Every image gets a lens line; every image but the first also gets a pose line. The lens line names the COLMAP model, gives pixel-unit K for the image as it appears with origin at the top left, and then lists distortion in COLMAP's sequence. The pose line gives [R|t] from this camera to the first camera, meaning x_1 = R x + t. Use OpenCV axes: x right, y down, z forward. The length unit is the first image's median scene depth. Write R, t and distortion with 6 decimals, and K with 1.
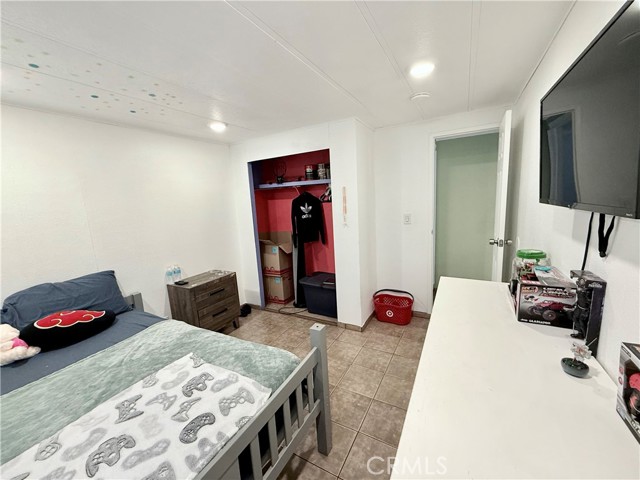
lens RADIAL K [[255.8, 0, 319.5], [0, 255.8, 239.7], [0, 0, 1]] dist [0.000759, -0.000379]
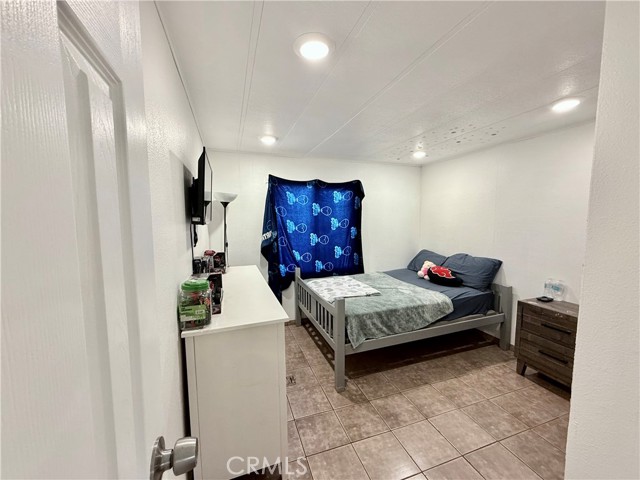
lens RADIAL K [[255.8, 0, 319.0], [0, 255.8, 239.1], [0, 0, 1]] dist [0.000759, -0.000379]
pose [[-0.655587, 0.127647, -0.744252, 1.006841], [-0.080124, 0.968286, 0.236649, -0.298770], [0.750856, 0.214776, -0.624568, 1.566693]]
